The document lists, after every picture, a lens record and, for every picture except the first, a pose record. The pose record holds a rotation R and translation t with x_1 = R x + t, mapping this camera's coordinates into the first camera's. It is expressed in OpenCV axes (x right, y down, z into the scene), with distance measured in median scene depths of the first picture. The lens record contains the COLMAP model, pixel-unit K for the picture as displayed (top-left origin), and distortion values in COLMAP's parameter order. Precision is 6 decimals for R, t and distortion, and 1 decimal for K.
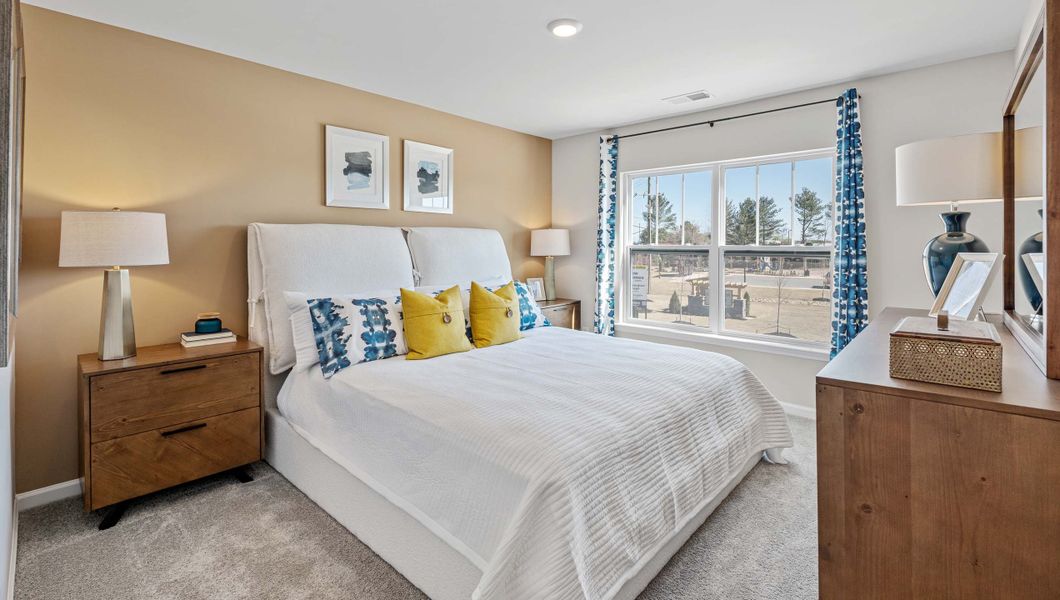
lens RADIAL K [[464.5, 0, 528.7], [0, 464.5, 244.1], [0, 0, 1]] dist [-0.002117, -0.000189]
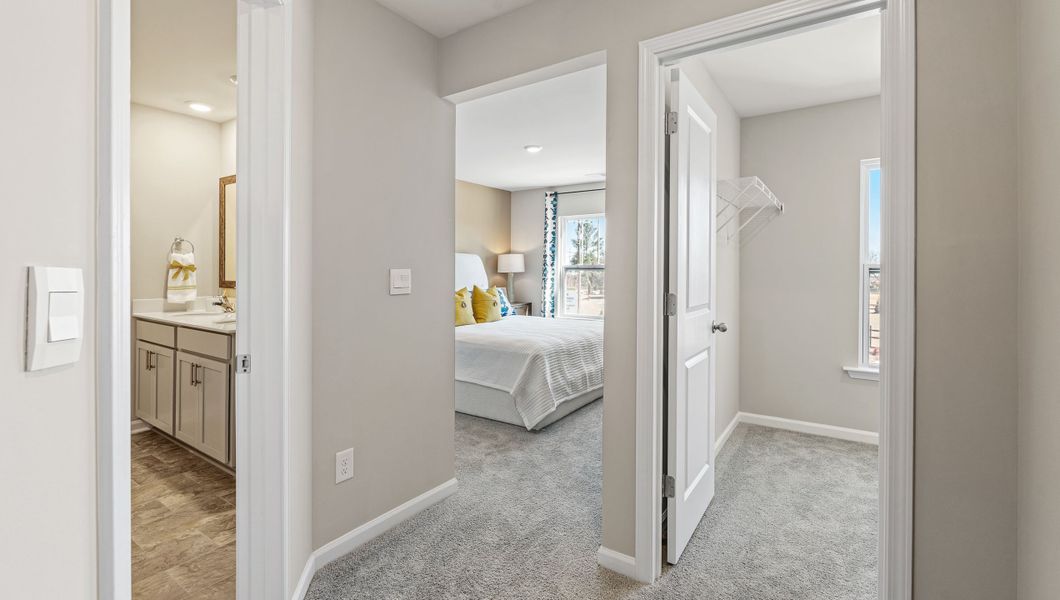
lens RADIAL K [[464.5, 0, 528.7], [0, 464.5, 244.1], [0, 0, 1]] dist [-0.002117, -0.000189]
pose [[0.989431, 0.014731, 0.144254, -0.117595], [-0.007083, 0.998549, -0.053388, 0.014879], [-0.144831, 0.051802, 0.988099, -0.479834]]
